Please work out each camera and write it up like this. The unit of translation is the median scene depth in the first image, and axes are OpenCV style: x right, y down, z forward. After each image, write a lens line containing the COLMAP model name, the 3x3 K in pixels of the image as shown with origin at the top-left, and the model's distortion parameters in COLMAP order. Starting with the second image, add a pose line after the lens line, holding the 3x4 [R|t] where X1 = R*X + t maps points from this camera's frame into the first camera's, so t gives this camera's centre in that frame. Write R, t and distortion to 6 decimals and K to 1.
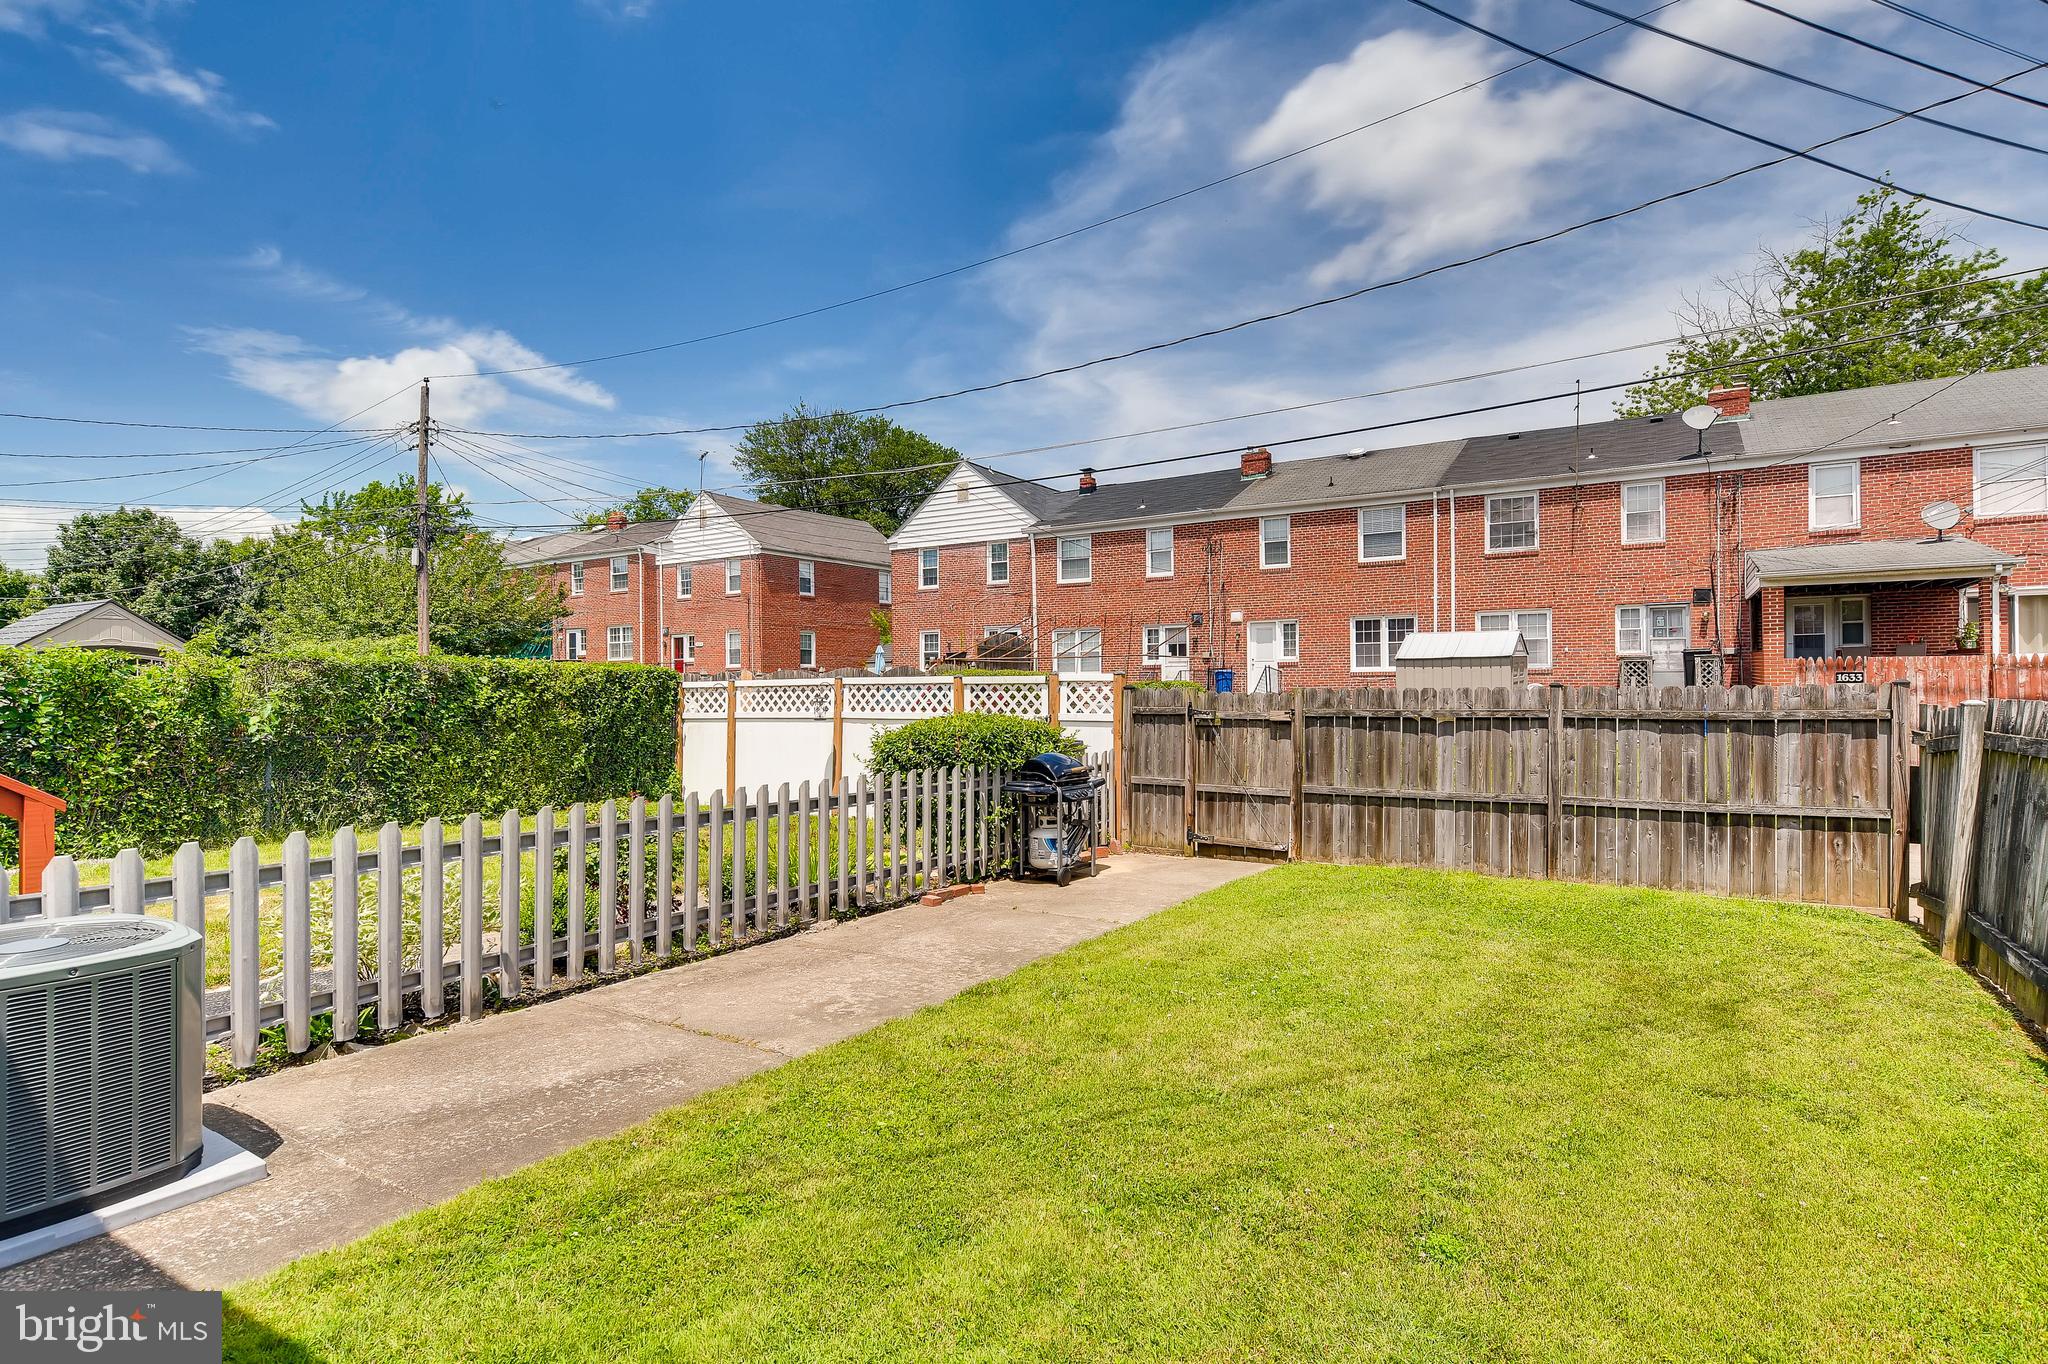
lens RADIAL K [[1039.7, 0, 1022.2], [0, 1039.7, 687.0], [0, 0, 1]] dist [0.001151, 0.001662]
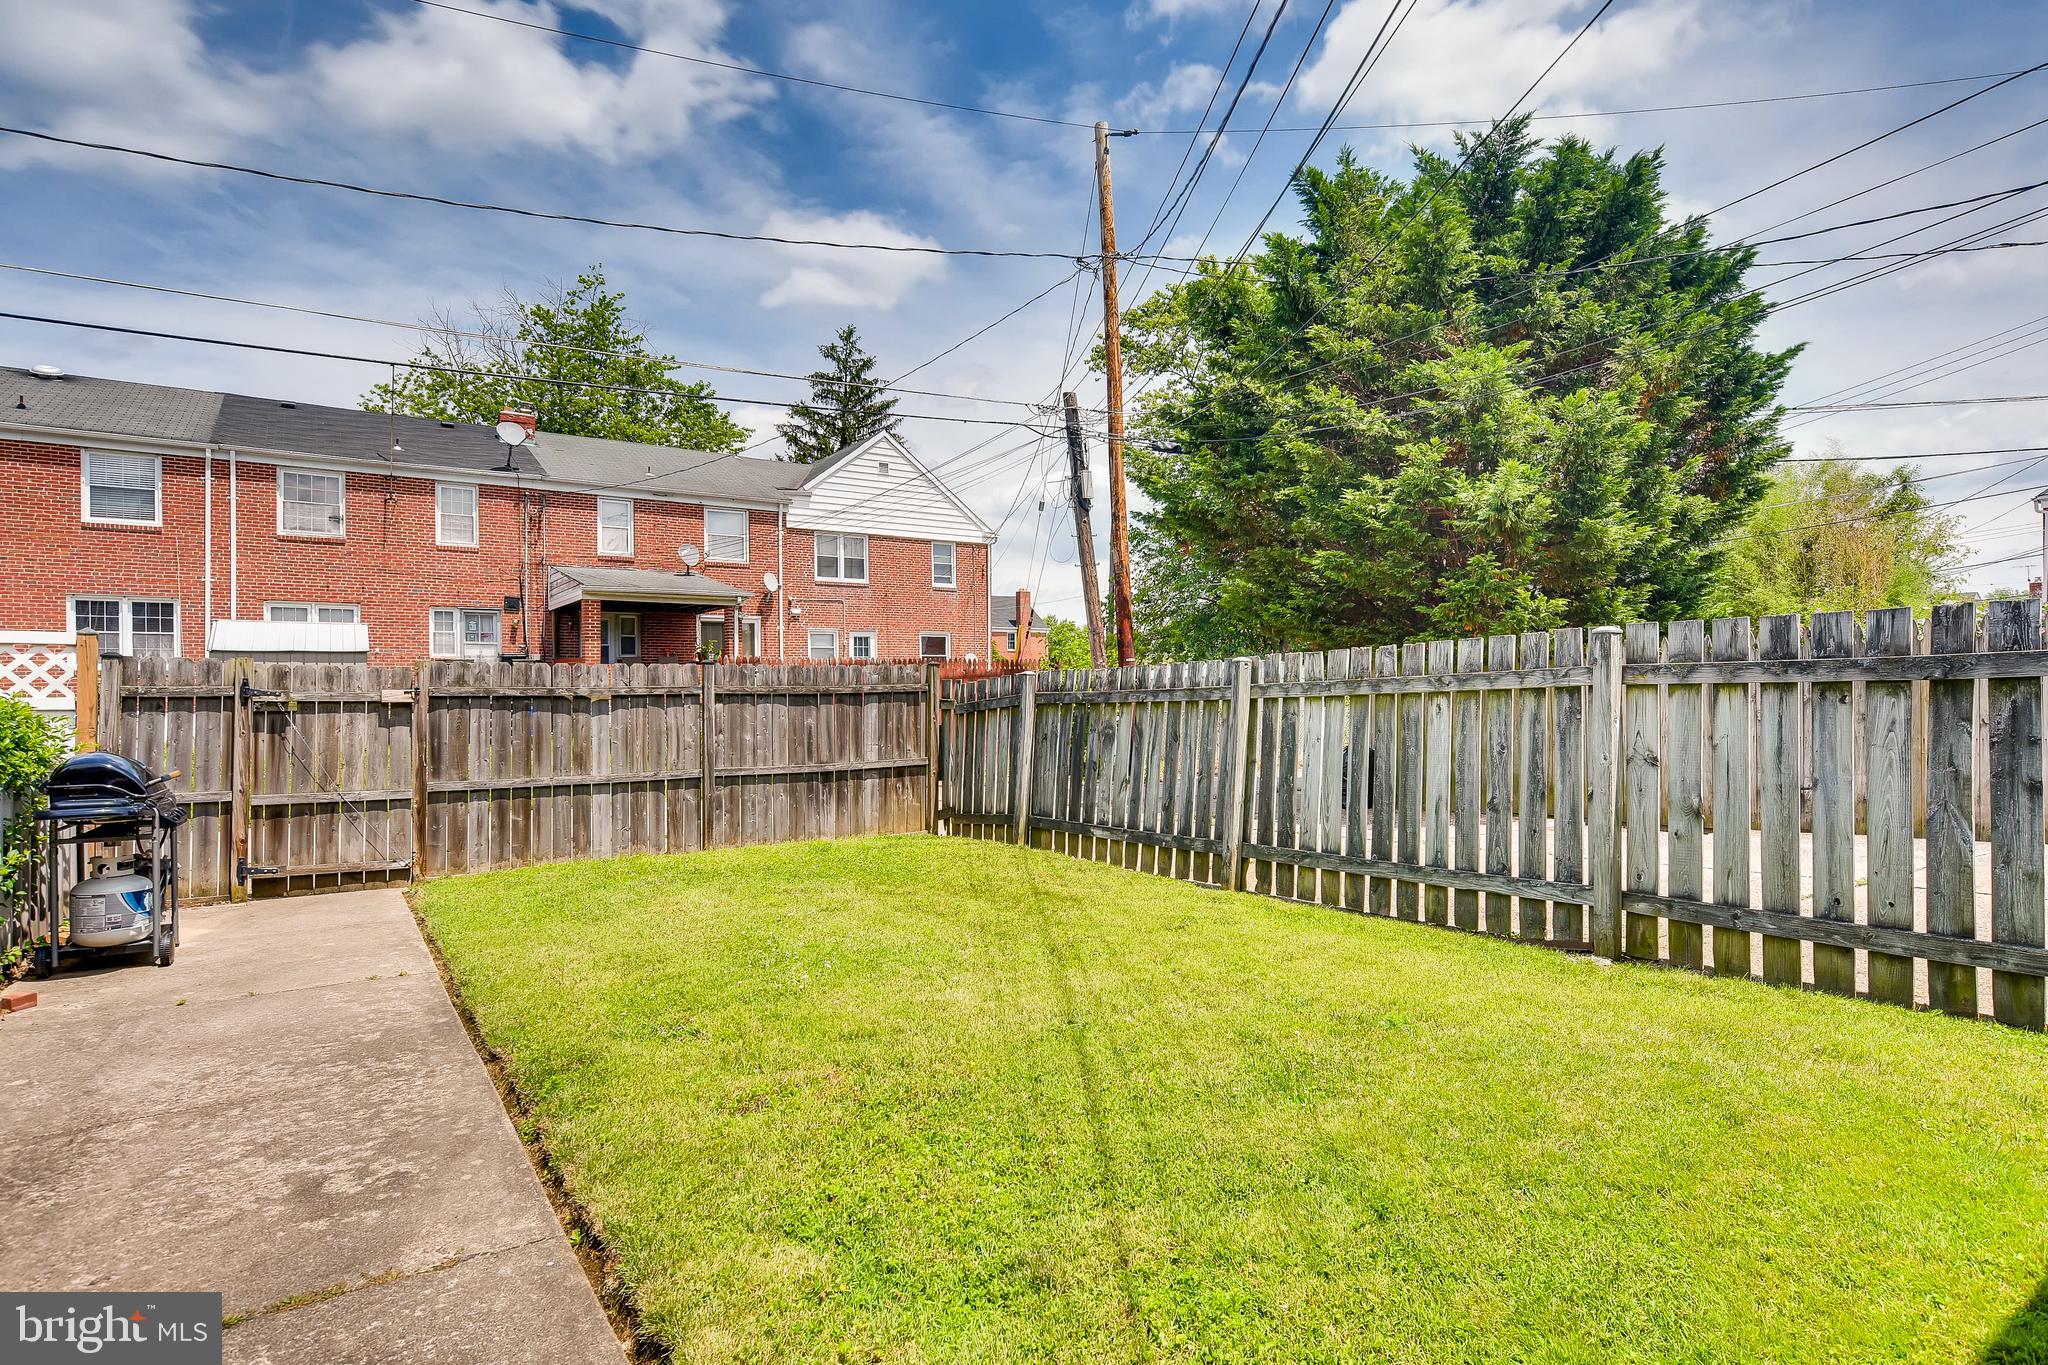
lens RADIAL K [[1058.2, 0, 1028.5], [0, 1058.2, 692.4], [0, 0, 1]] dist [0.002091, 0.001177]
pose [[0.398259, 0.005721, 0.917255, -0.277907], [0.005625, 0.999947, -0.008679, 0.032846], [-0.917256, 0.008616, 0.398205, 0.237673]]
